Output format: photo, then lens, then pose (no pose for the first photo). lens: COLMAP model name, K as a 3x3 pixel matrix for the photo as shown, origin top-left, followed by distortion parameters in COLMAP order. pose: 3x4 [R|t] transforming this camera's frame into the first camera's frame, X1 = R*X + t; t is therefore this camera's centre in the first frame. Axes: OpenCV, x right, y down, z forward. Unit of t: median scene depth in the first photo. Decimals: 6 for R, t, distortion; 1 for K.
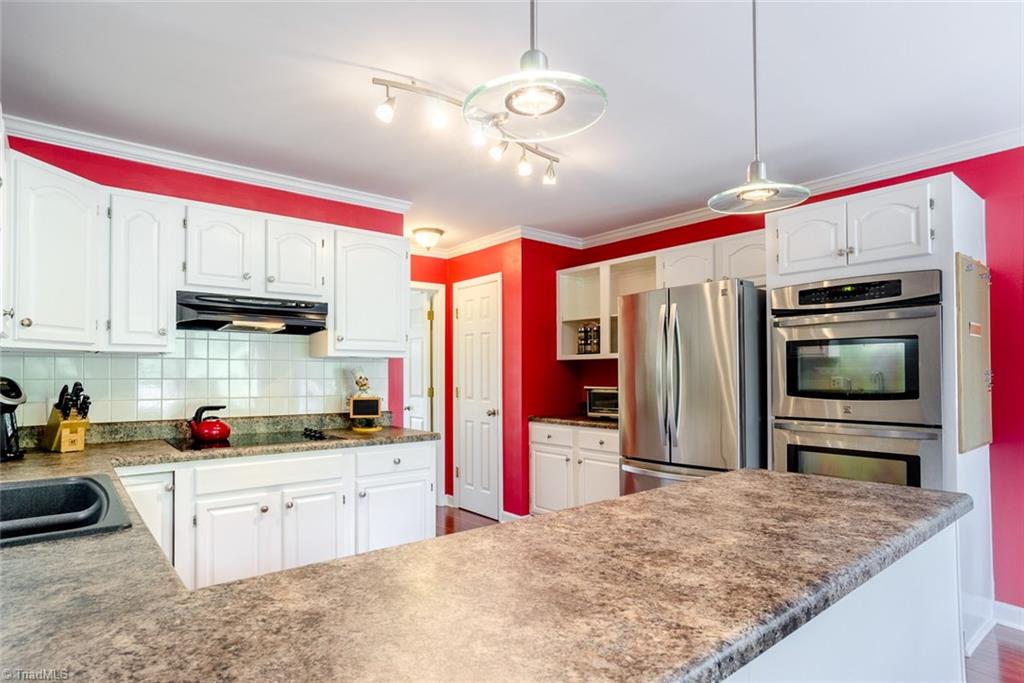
lens RADIAL K [[552.9, 0, 510.1], [0, 552.9, 375.4], [0, 0, 1]] dist [-0.000594, -0.000102]
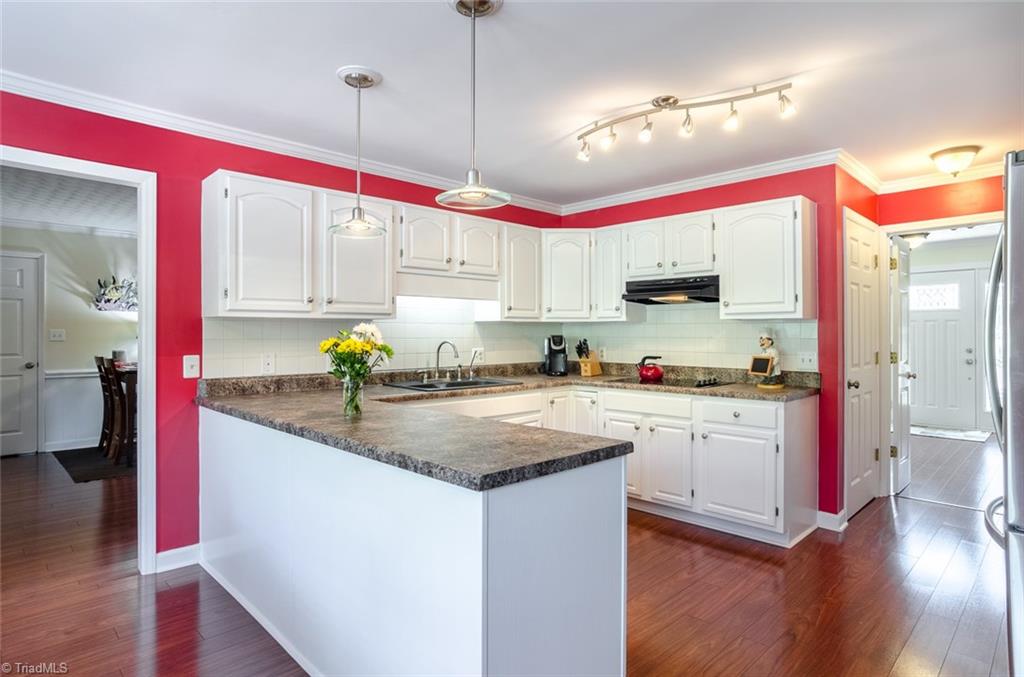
lens RADIAL K [[571.5, 0, 512.0], [0, 571.5, 338.5], [0, 0, 1]] dist [-0.000857, -0.000161]
pose [[0.112157, 0.009751, -0.993643, 0.935512], [-0.002937, 0.999951, 0.009482, -0.005138], [0.993686, 0.001855, 0.112180, 0.466723]]
